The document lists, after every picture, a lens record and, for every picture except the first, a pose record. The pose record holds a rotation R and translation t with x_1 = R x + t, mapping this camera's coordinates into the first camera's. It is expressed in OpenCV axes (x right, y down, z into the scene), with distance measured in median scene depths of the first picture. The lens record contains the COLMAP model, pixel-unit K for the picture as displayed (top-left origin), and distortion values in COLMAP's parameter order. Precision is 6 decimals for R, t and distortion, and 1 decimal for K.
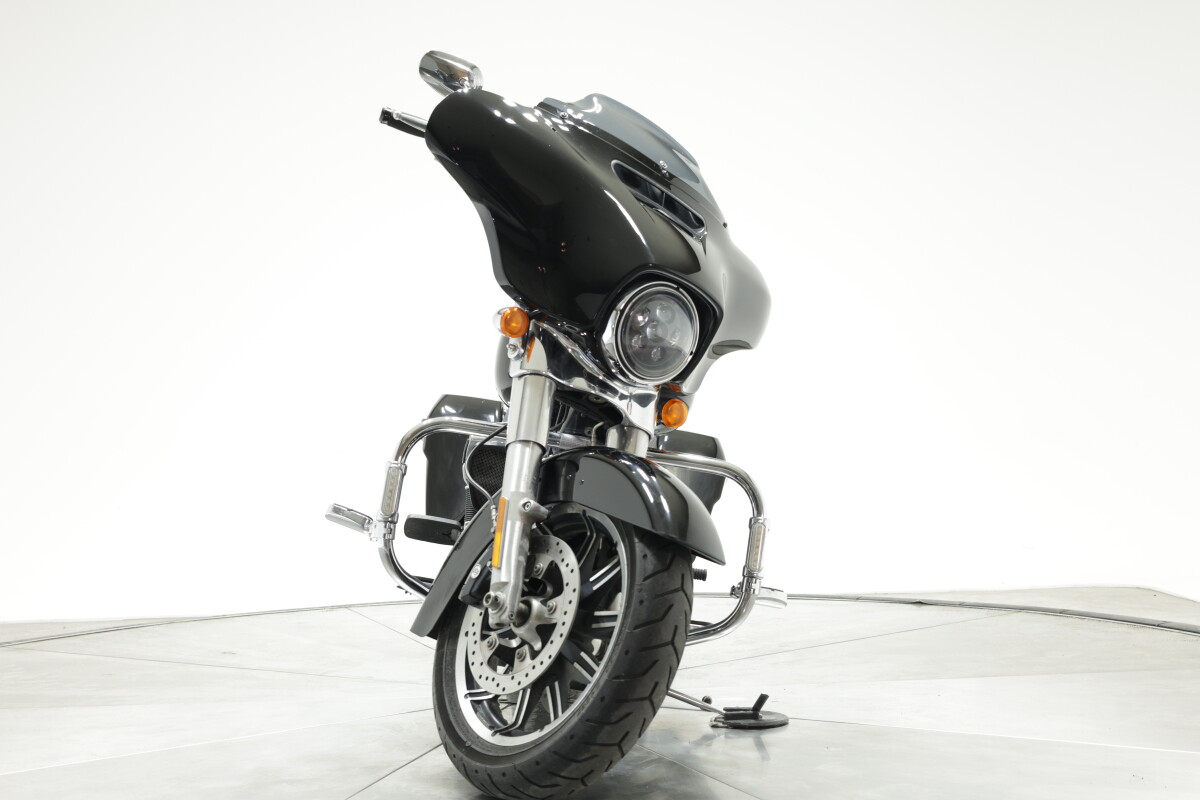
lens RADIAL K [[1617.4, 0, 600.0], [0, 1617.4, 400.0], [0, 0, 1]] dist [0.003624, 0.025283]
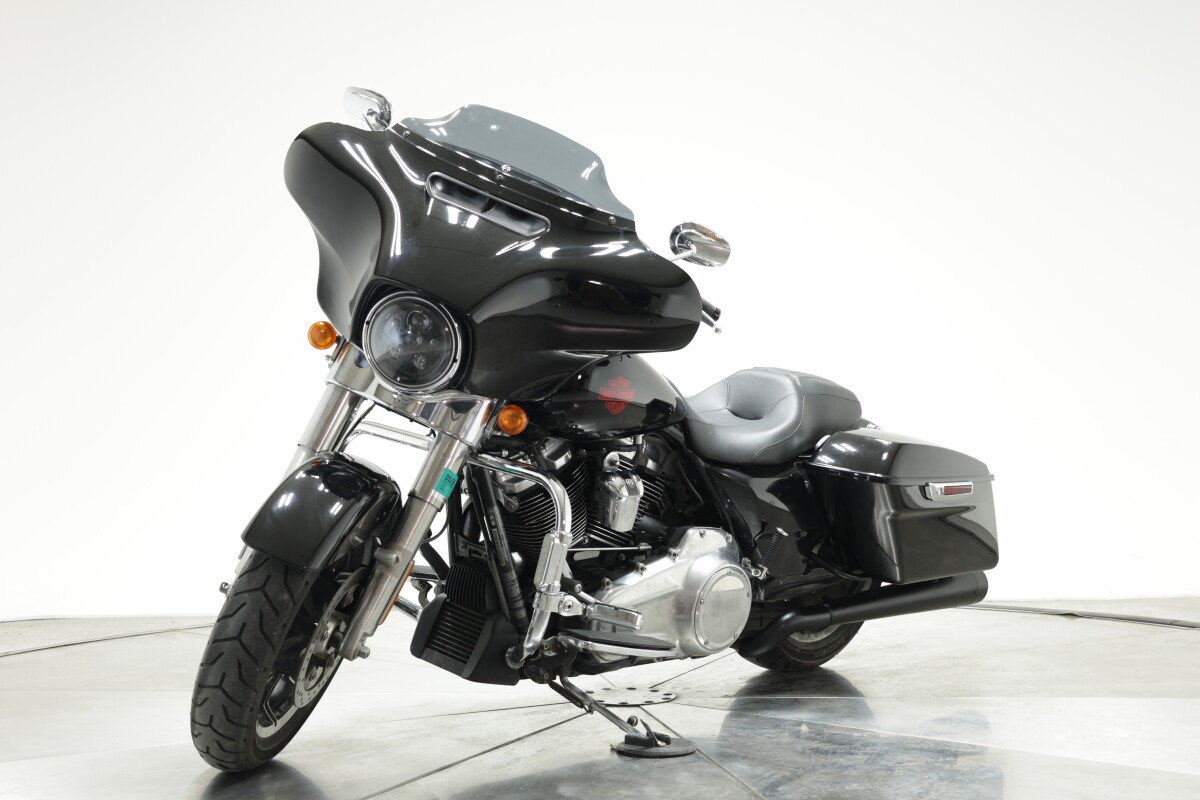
lens RADIAL K [[1617.4, 0, 600.0], [0, 1617.4, 400.0], [0, 0, 1]] dist [0.003624, 0.025283]
pose [[0.691485, 0.005119, -0.722372, 0.896518], [0.003868, 0.999934, 0.010788, -0.016153], [0.722380, -0.010254, 0.691420, 0.400077]]
